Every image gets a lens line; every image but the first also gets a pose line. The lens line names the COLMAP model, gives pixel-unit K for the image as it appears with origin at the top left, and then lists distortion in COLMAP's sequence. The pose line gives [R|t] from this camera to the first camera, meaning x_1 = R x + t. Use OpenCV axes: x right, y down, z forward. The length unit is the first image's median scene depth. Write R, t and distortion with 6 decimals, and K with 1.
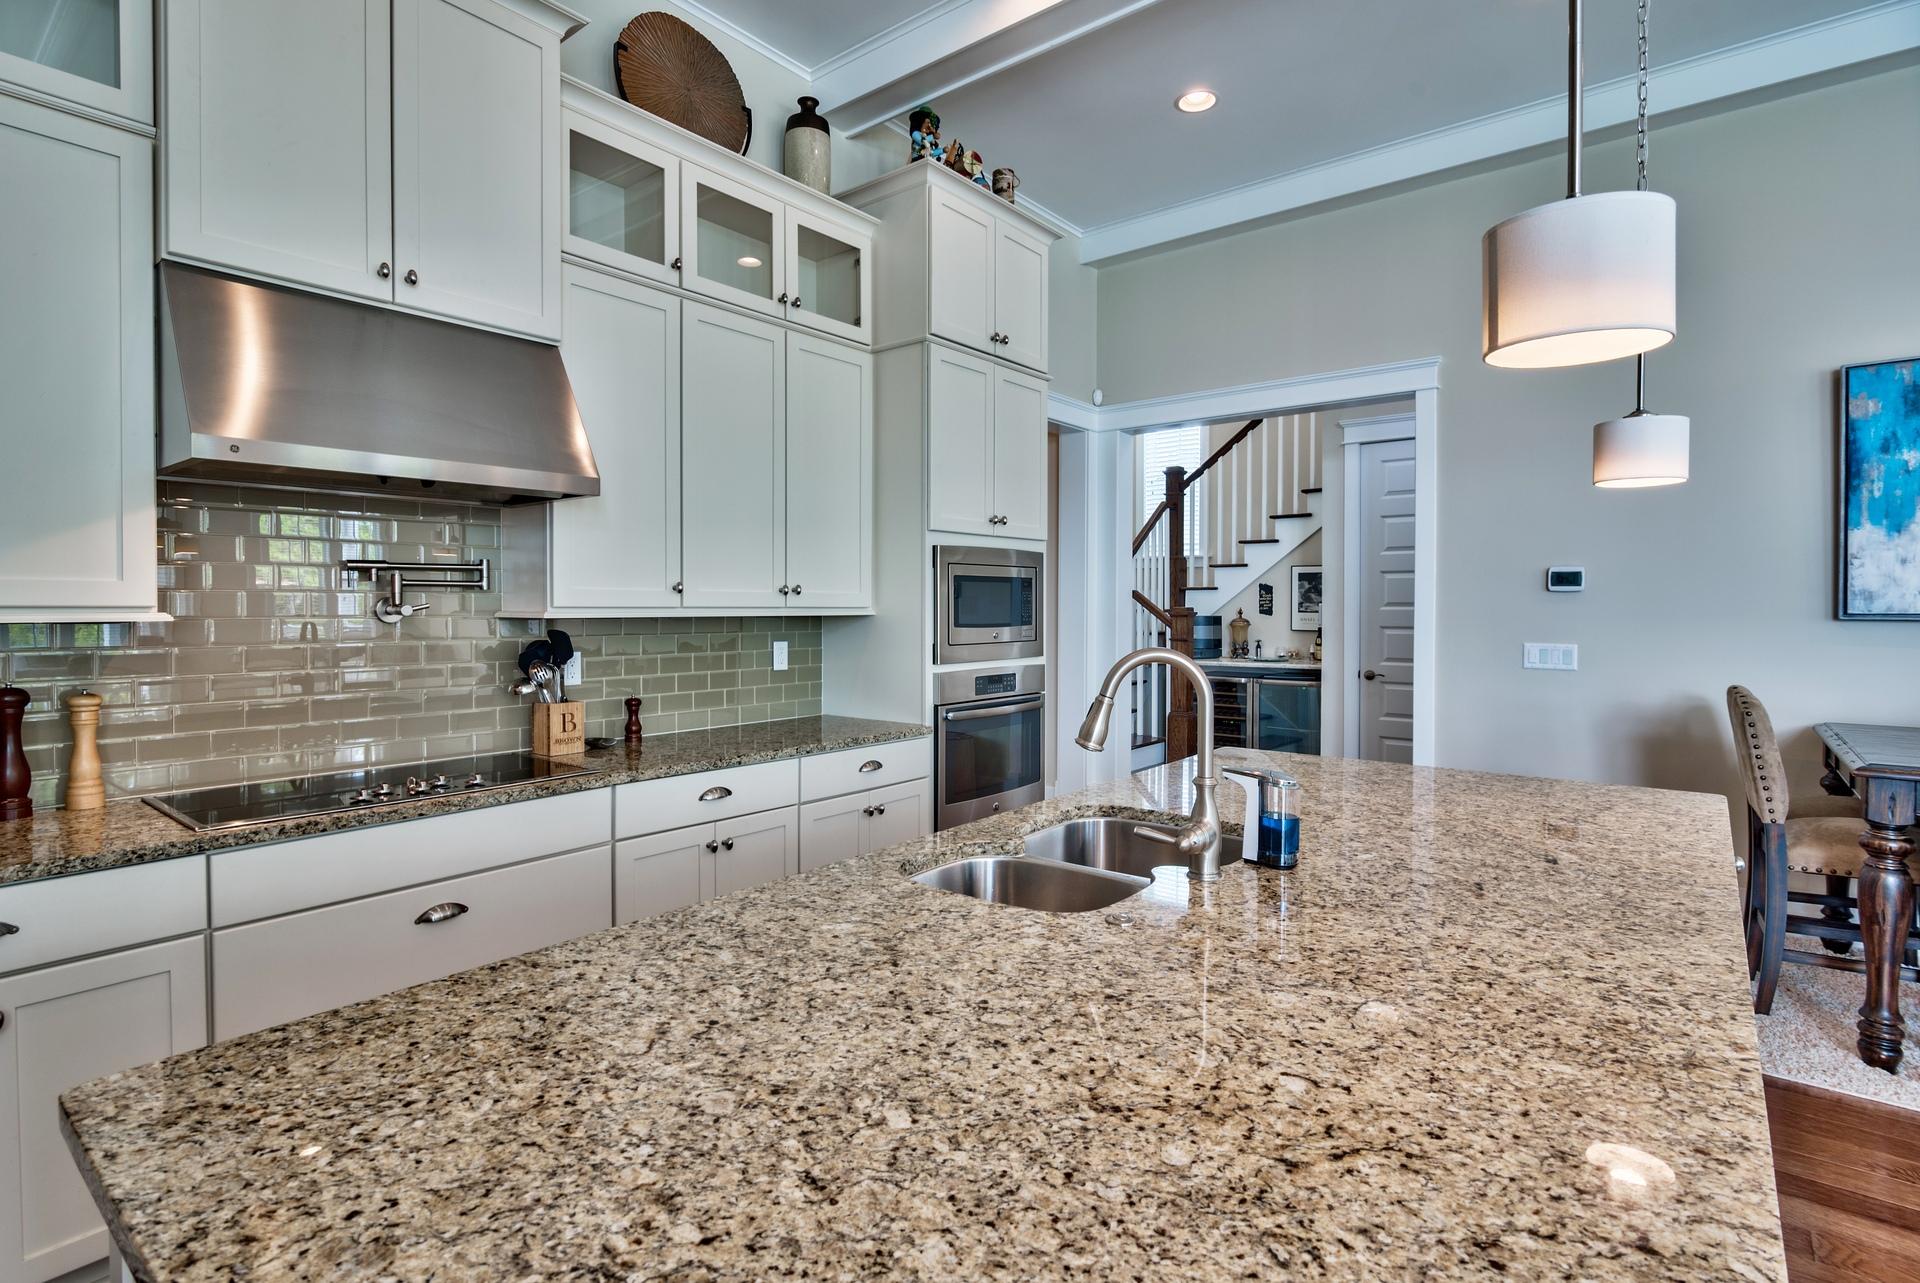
lens RADIAL K [[934.0, 0, 952.9], [0, 934.0, 626.9], [0, 0, 1]] dist [-0.007574, -0.001285]
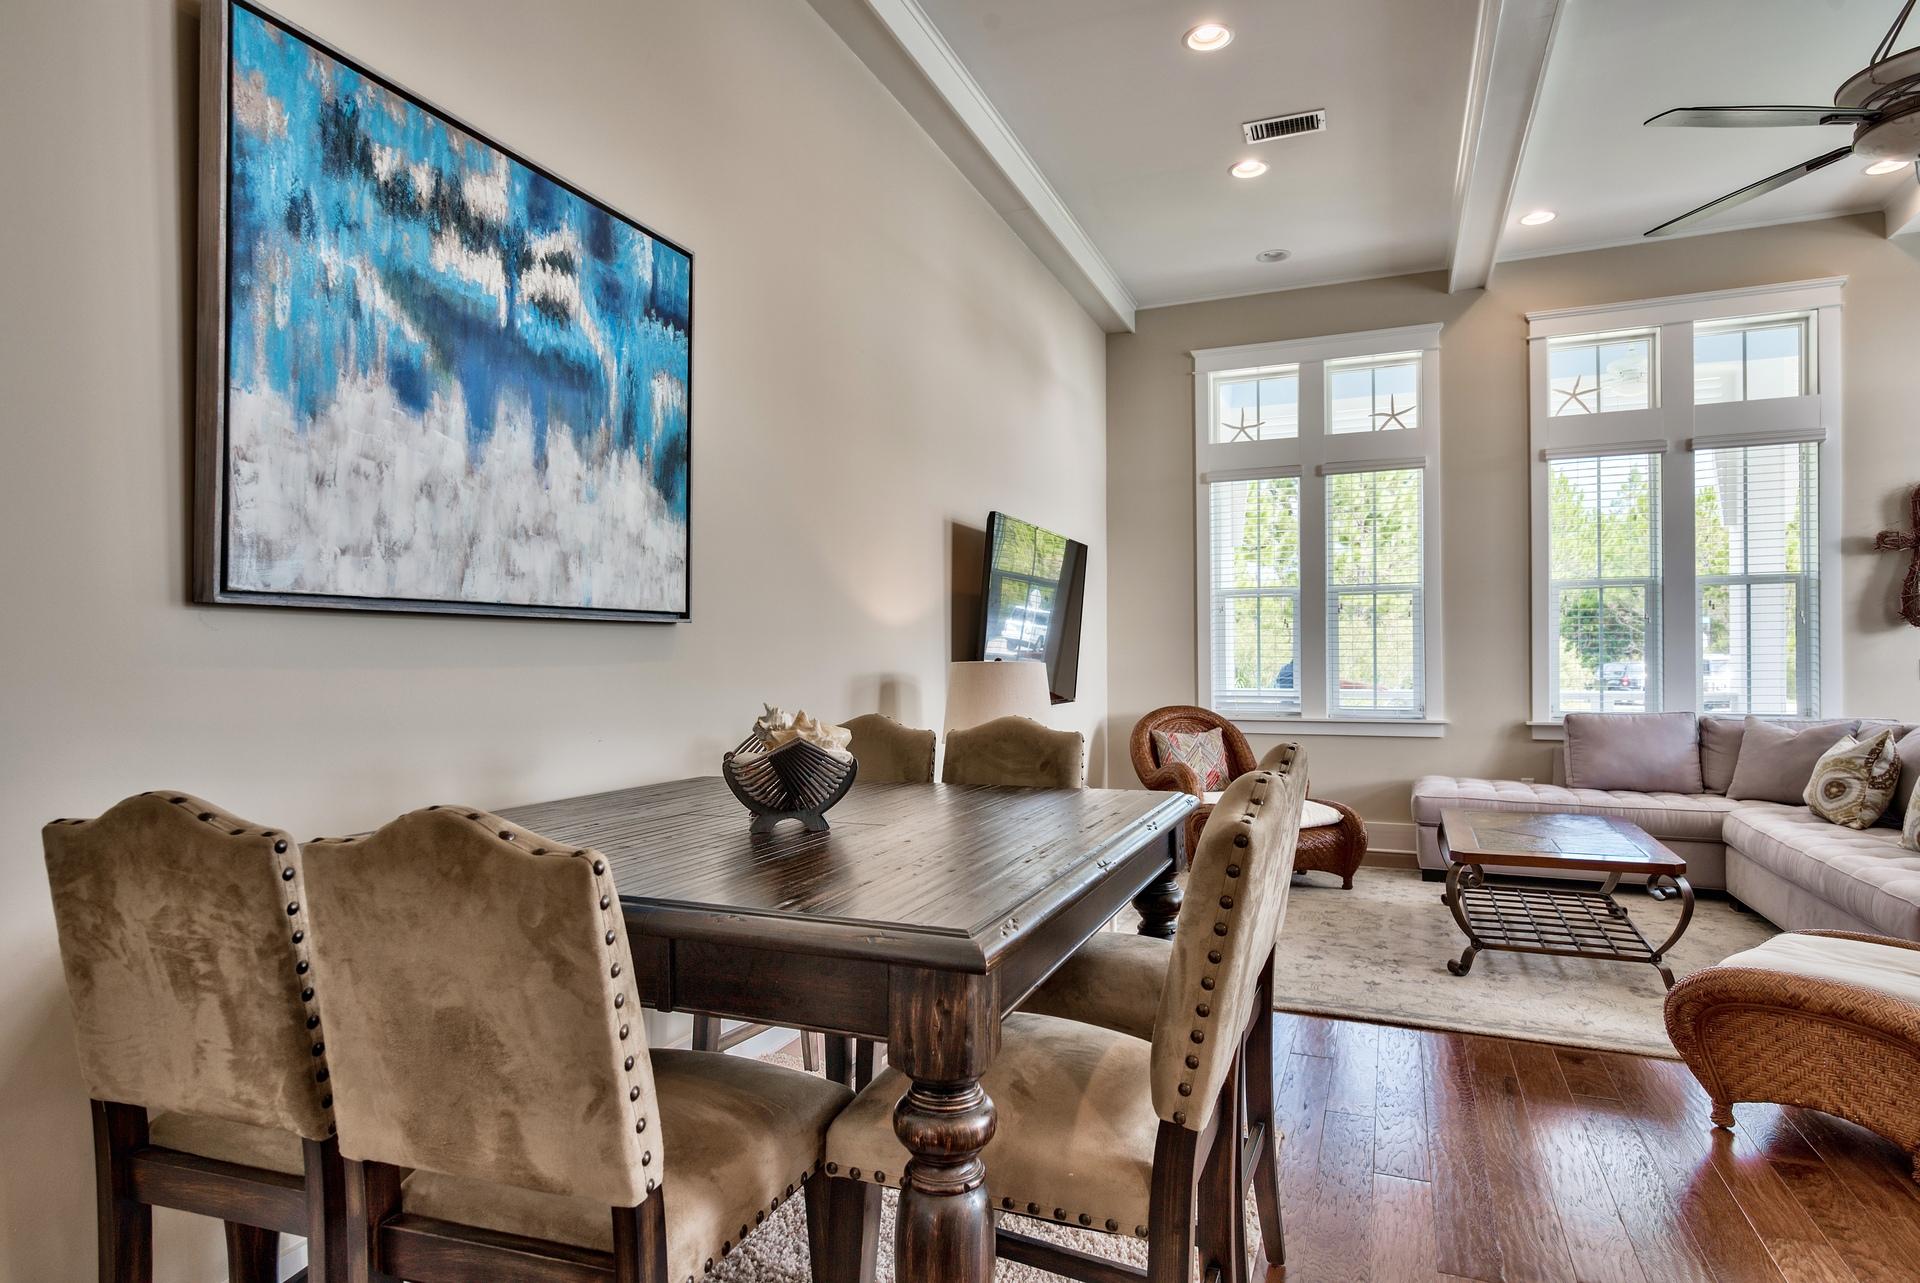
lens RADIAL K [[1060.9, 0, 963.1], [0, 1060.9, 652.5], [0, 0, 1]] dist [0.002981, 0.002127]
pose [[-0.283946, 0.006224, 0.958820, 0.618717], [0.026034, 0.999660, 0.001220, 0.032589], [-0.958487, 0.025309, -0.284011, 1.224084]]
